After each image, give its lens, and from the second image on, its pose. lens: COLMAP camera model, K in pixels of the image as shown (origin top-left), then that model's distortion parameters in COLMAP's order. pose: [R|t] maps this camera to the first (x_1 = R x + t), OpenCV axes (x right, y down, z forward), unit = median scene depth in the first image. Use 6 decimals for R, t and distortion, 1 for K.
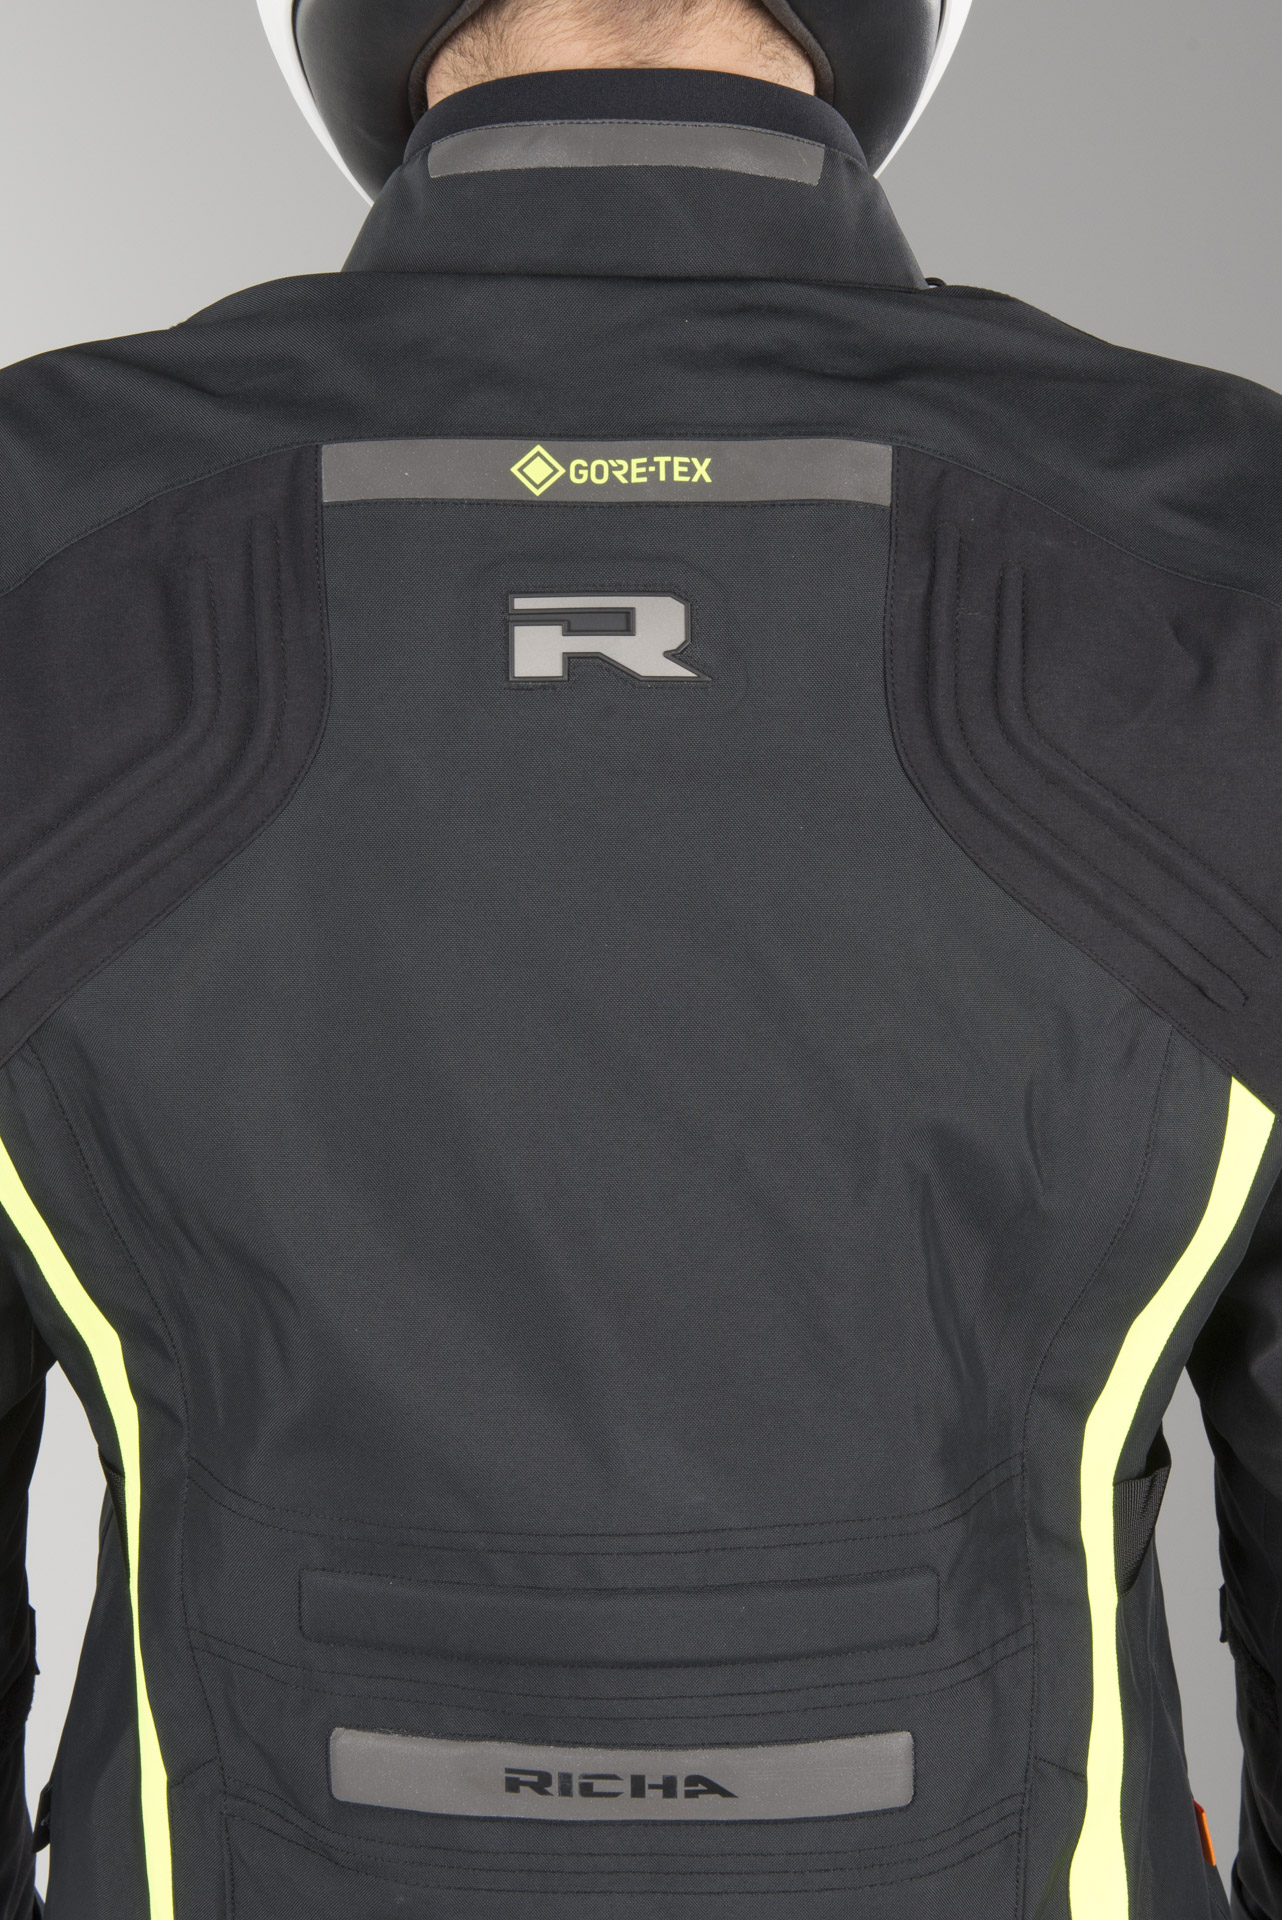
lens RADIAL K [[2665.9, 0, 576.8], [0, 2665.9, 962.1], [0, 0, 1]] dist [0.115712, 0.004398]
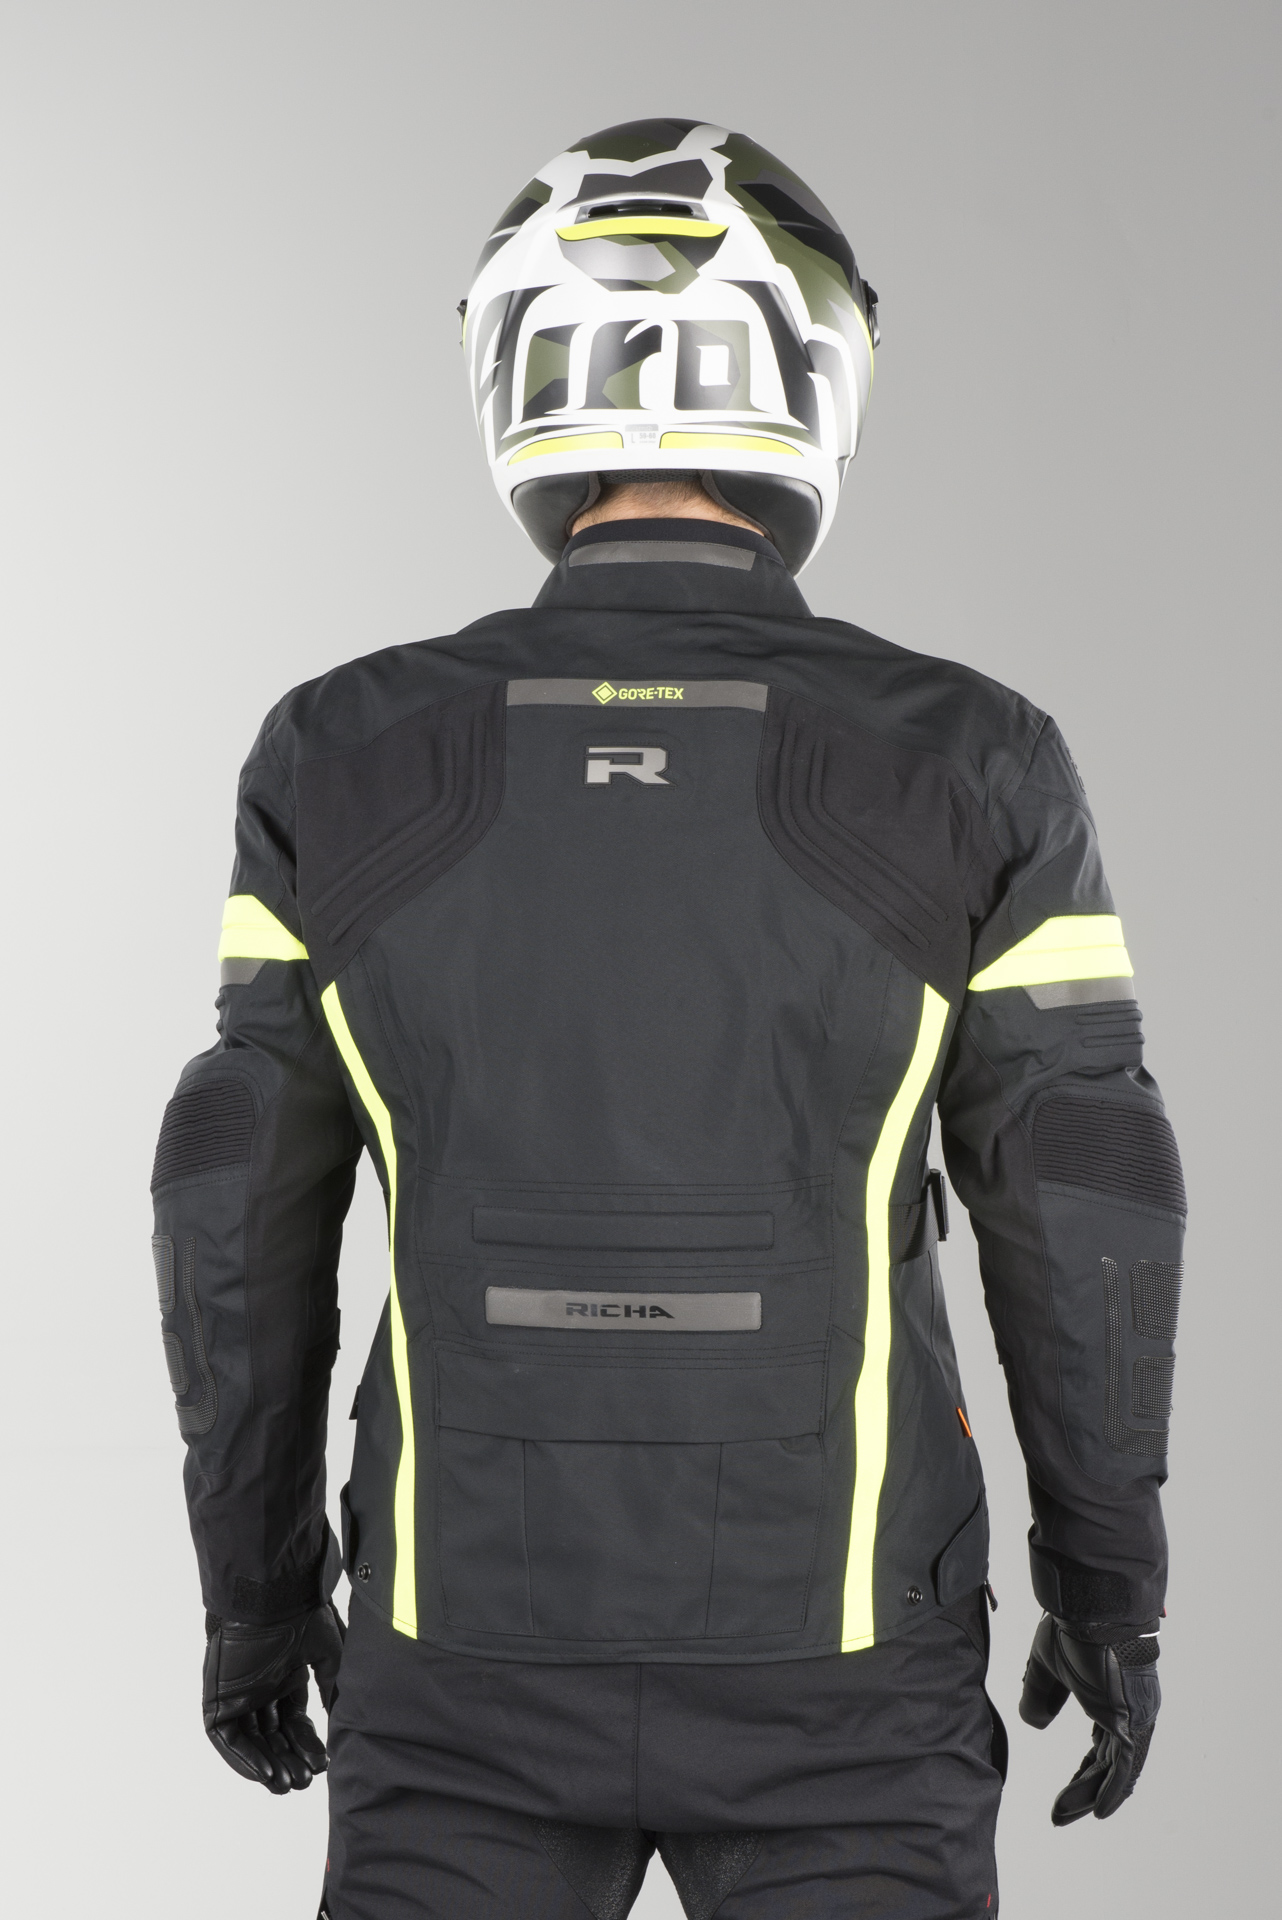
lens RADIAL K [[3989.3, 0, 641.0], [0, 3989.3, 960.0], [0, 0, 1]] dist [-0.036408, -0.123883]
pose [[0.989684, 0.020259, -0.141828, 0.478683], [-0.046616, 0.981618, -0.185074, 0.628024], [0.135472, 0.189776, 0.972436, -2.109220]]
